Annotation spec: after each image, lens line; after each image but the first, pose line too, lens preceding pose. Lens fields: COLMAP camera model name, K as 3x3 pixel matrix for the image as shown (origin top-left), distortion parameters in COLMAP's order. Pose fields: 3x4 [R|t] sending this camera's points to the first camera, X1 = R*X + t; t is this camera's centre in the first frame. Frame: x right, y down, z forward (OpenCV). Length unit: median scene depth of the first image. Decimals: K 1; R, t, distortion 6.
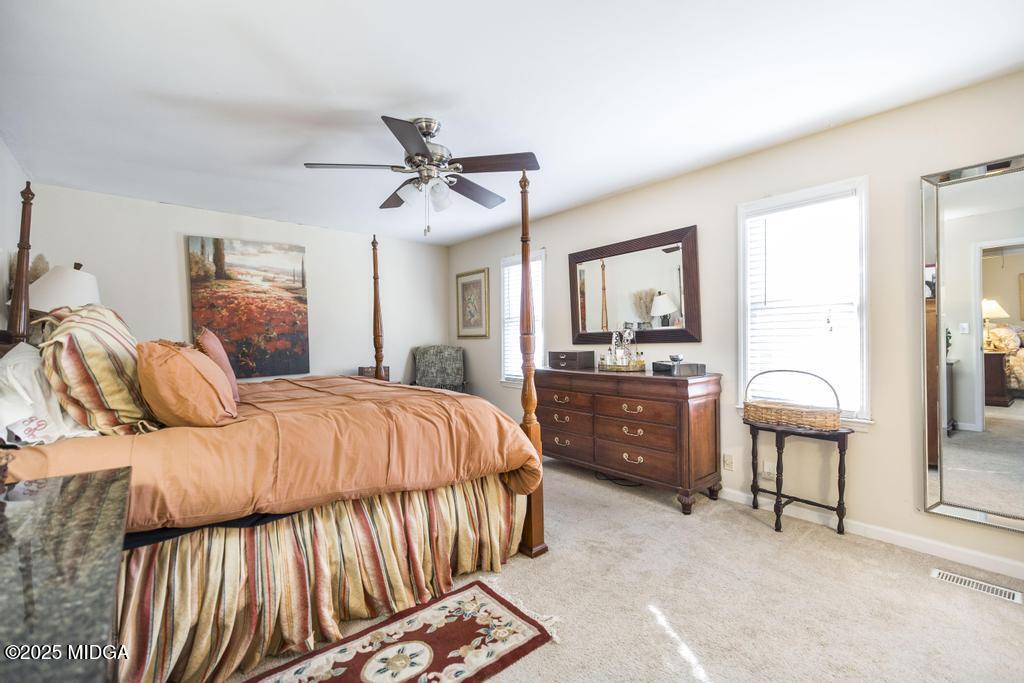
lens RADIAL K [[438.6, 0, 509.9], [0, 438.6, 339.4], [0, 0, 1]] dist [0.004062, -0.000520]
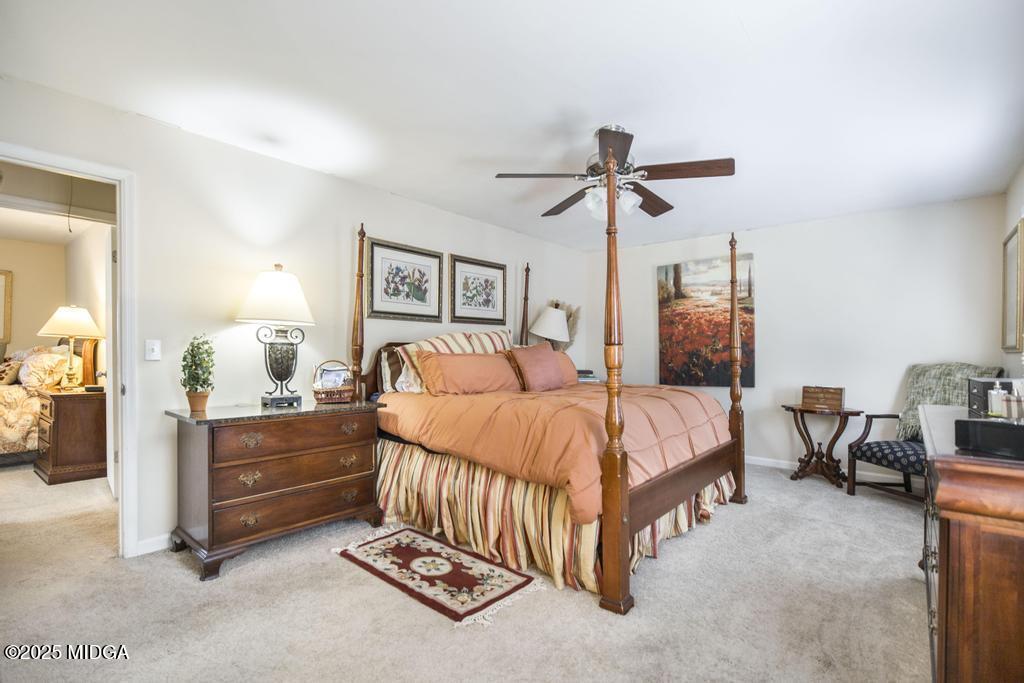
lens RADIAL K [[462.3, 0, 507.4], [0, 462.3, 358.2], [0, 0, 1]] dist [-0.001856, 0.000208]
pose [[0.172101, 0.020719, -0.984861, 0.475751], [-0.009113, 0.999770, 0.019440, 0.000135], [0.985037, 0.005629, 0.172250, 0.354613]]
